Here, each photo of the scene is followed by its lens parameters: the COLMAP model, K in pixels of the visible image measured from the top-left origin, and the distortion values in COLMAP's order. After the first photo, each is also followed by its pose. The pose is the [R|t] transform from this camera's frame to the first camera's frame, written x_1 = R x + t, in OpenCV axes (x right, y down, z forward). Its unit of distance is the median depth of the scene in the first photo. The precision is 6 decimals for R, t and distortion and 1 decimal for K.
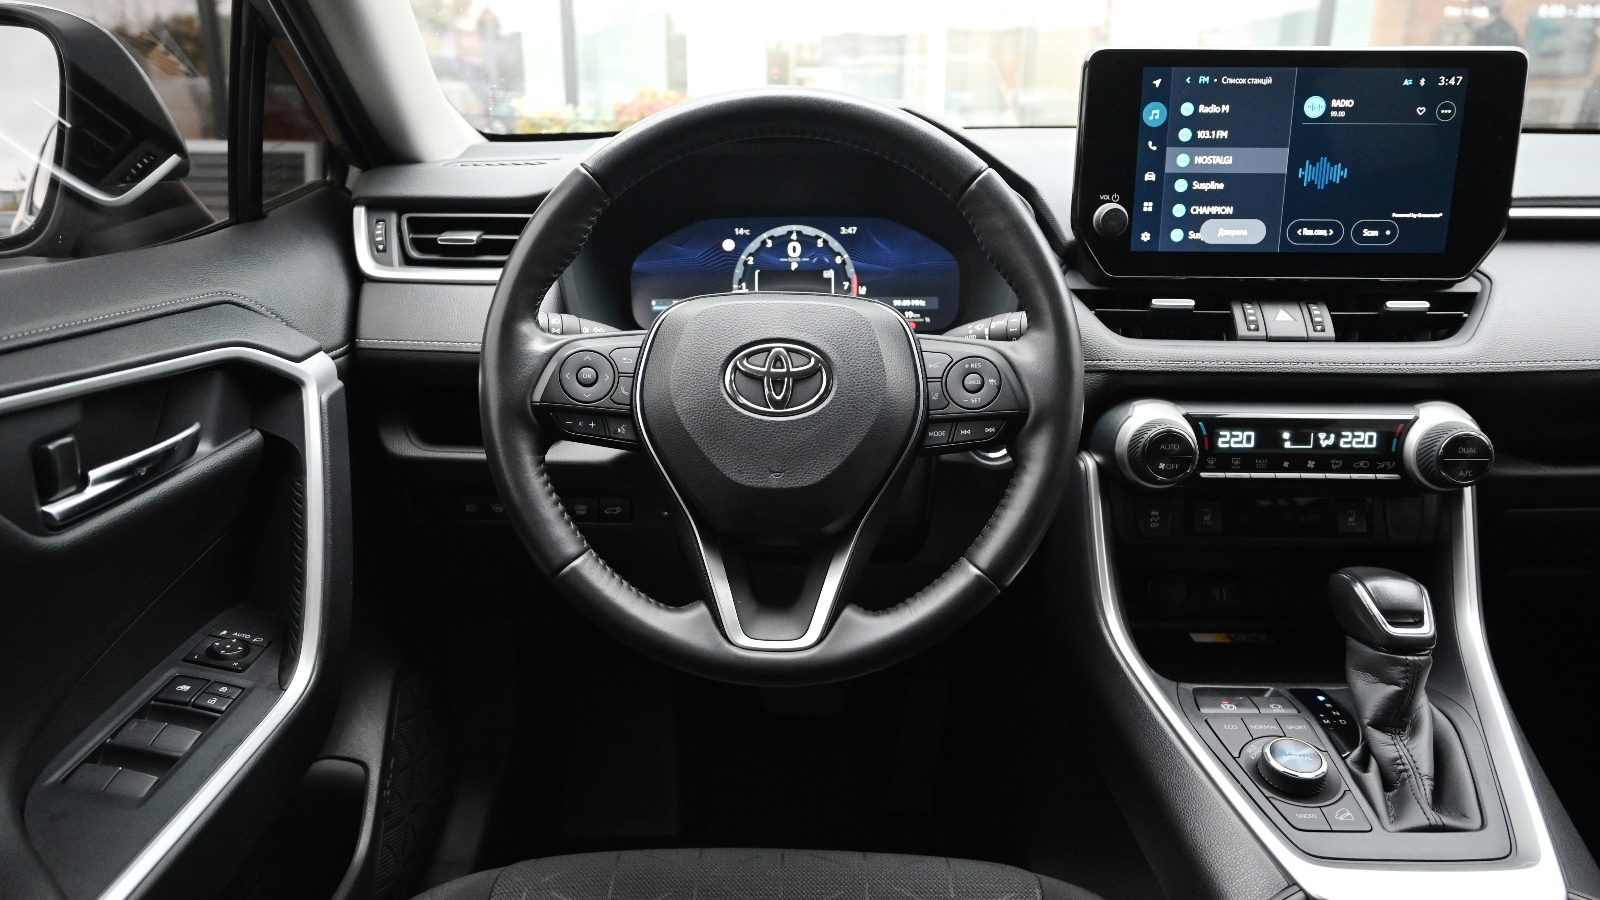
lens RADIAL K [[1078.5, 0, 801.9], [0, 1078.5, 454.6], [0, 0, 1]] dist [0.010081, -0.001132]
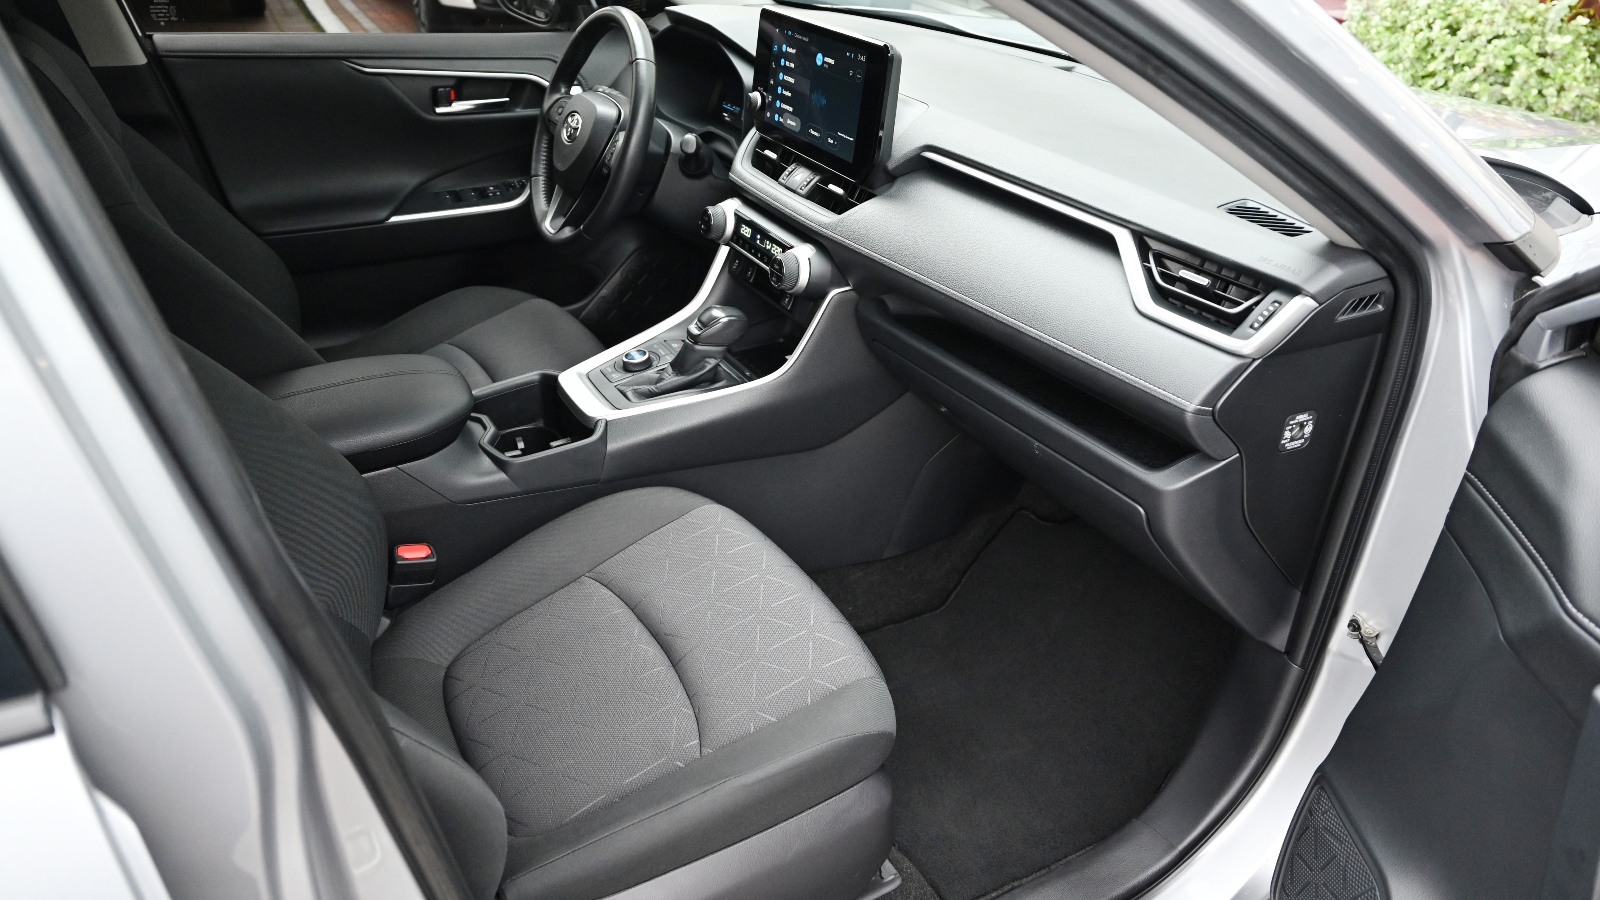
lens RADIAL K [[1078.5, 0, 802.6], [0, 1078.5, 449.6], [0, 0, 1]] dist [0.010081, -0.001132]
pose [[0.508436, 0.445049, -0.737173, 2.021361], [-0.304730, 0.893679, 0.329360, -0.325159], [0.805377, 0.057180, 0.589998, -0.007111]]
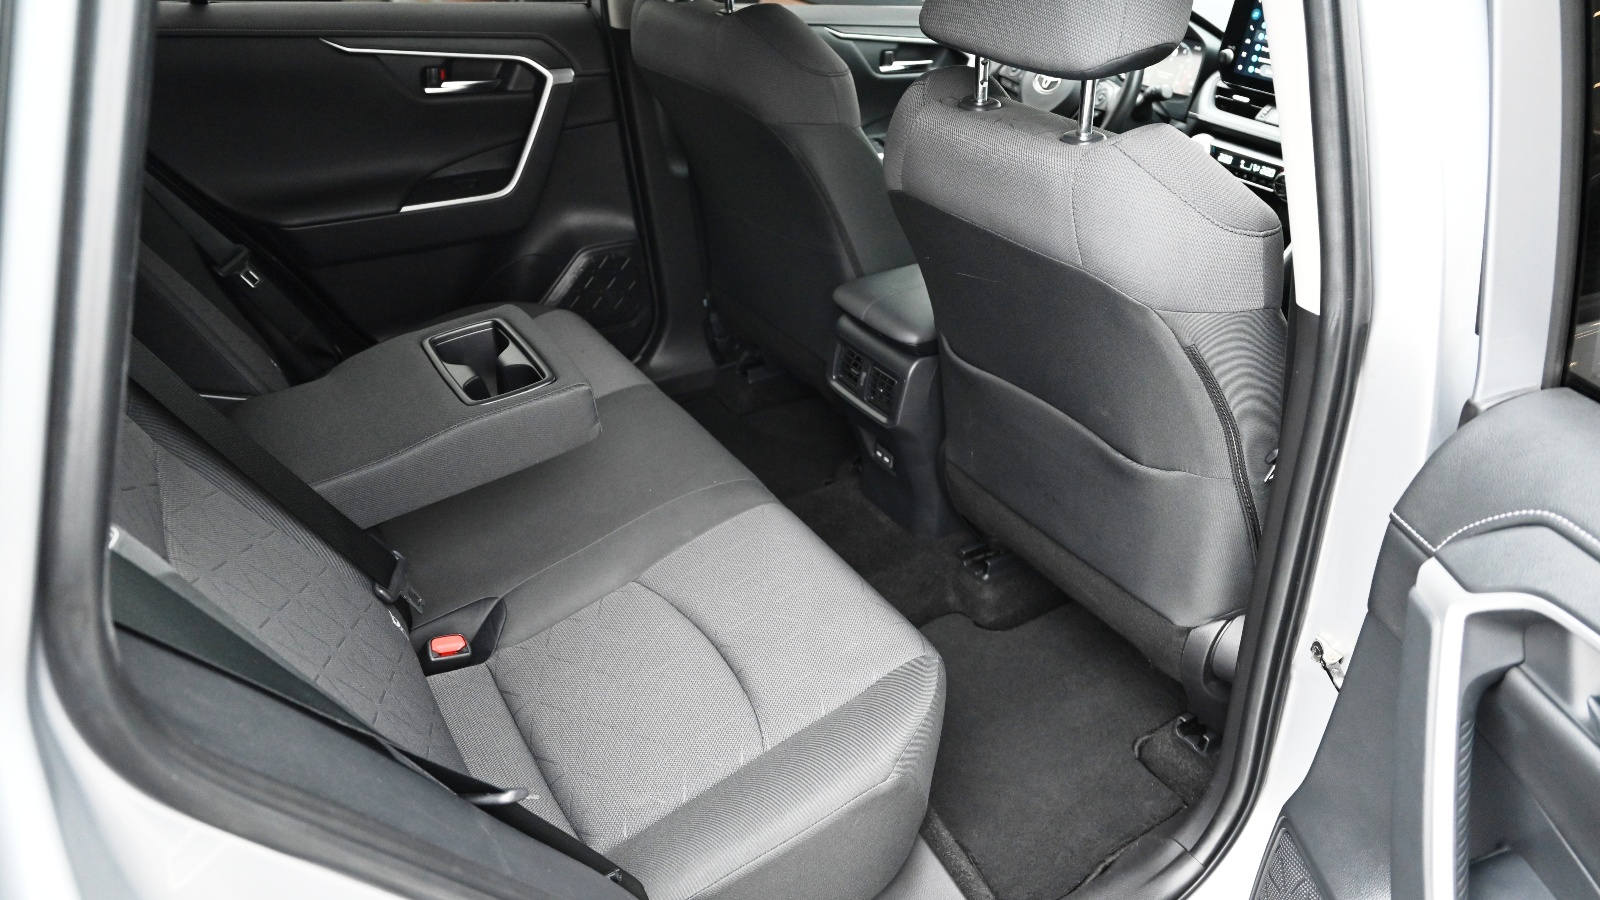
lens RADIAL K [[1078.5, 0, 803.6], [0, 1078.5, 448.7], [0, 0, 1]] dist [0.010081, -0.001132]
pose [[0.546020, 0.447461, -0.708267, 1.898193], [-0.306295, 0.893511, 0.328362, 0.060691], [0.779773, 0.037646, 0.624929, -1.221301]]
